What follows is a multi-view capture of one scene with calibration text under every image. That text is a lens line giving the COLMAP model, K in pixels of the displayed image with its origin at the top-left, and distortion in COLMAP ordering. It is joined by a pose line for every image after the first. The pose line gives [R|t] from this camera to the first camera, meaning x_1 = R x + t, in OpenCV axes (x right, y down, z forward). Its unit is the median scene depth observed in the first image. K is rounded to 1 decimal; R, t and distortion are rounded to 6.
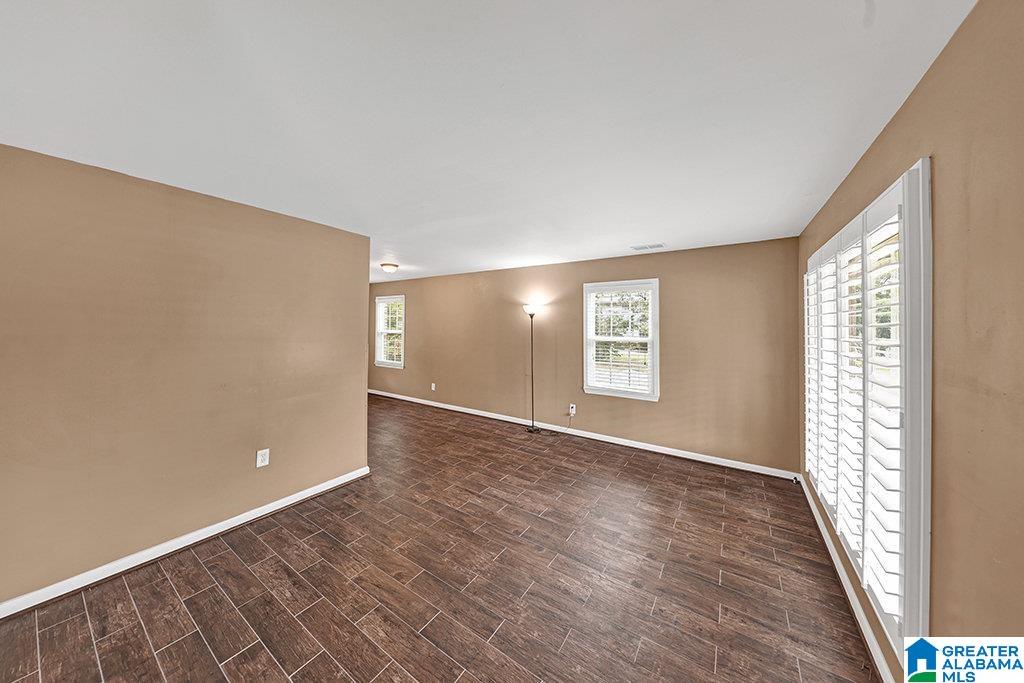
lens RADIAL K [[330.6, 0, 509.7], [0, 330.6, 327.7], [0, 0, 1]] dist [-0.000168, -0.000013]
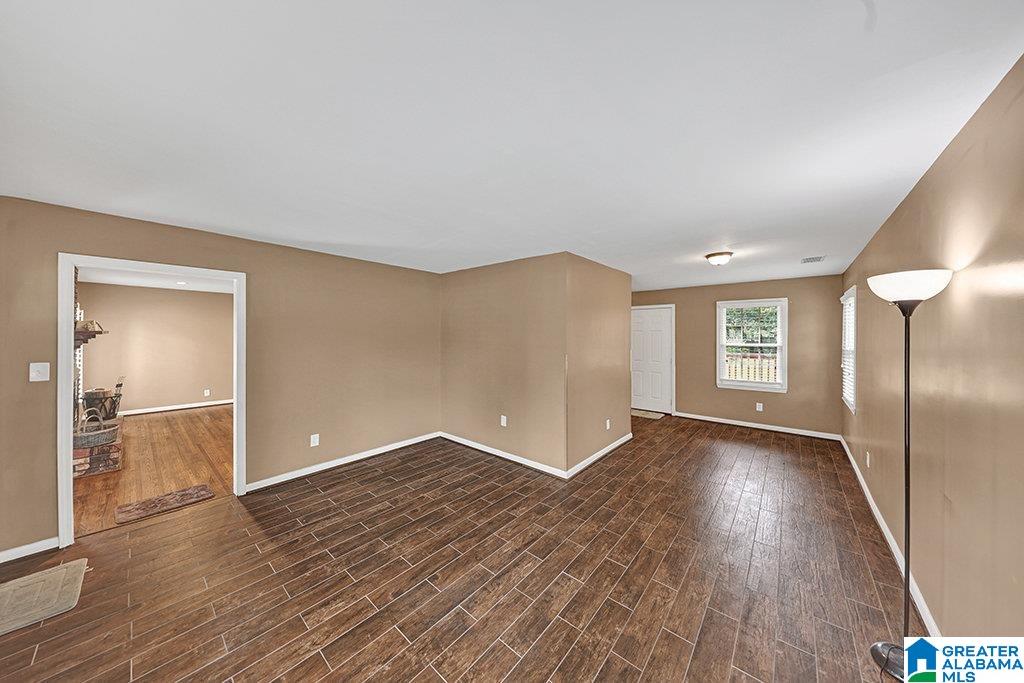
lens RADIAL K [[327.3, 0, 512.0], [0, 327.3, 341.5], [0, 0, 1]] dist [-0.000382, -0.000080]
pose [[-0.111054, 0.023508, -0.993536, 0.658922], [-0.012585, 0.999607, 0.025058, -0.017575], [0.993735, 0.015286, -0.110714, 1.017631]]
